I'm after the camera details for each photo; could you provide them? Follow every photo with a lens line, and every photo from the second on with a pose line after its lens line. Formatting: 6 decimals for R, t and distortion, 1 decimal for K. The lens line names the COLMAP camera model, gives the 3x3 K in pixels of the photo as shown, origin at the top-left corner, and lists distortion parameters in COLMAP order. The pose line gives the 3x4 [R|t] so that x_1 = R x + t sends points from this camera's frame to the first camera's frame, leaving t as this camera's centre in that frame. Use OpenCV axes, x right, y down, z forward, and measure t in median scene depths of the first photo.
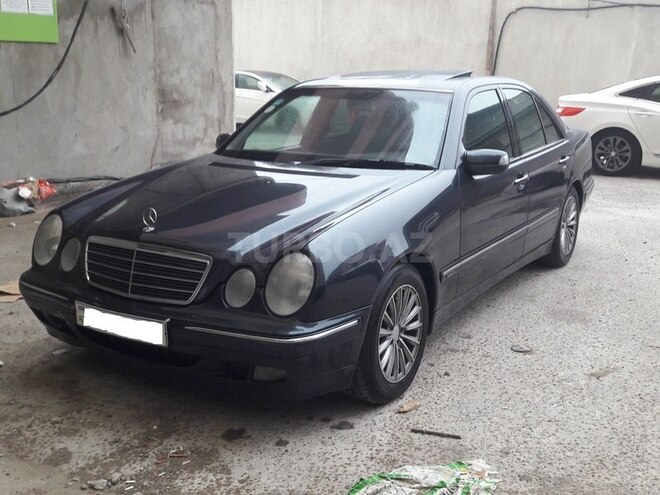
lens RADIAL K [[745.7, 0, 330.0], [0, 745.7, 247.5], [0, 0, 1]] dist [0.200888, -0.555683]
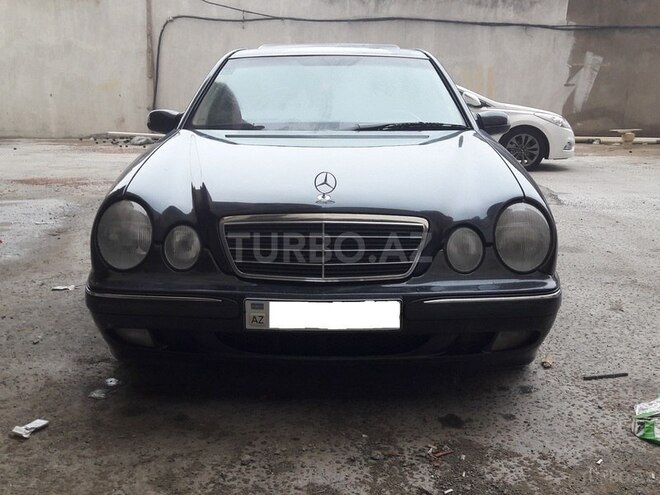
lens RADIAL K [[745.7, 0, 330.0], [0, 745.7, 247.5], [0, 0, 1]] dist [0.200888, -0.555683]
pose [[0.851739, -0.108446, 0.512621, -0.661350], [0.122652, 0.992431, 0.006159, 0.025475], [-0.509409, 0.057628, 0.858593, 0.307984]]
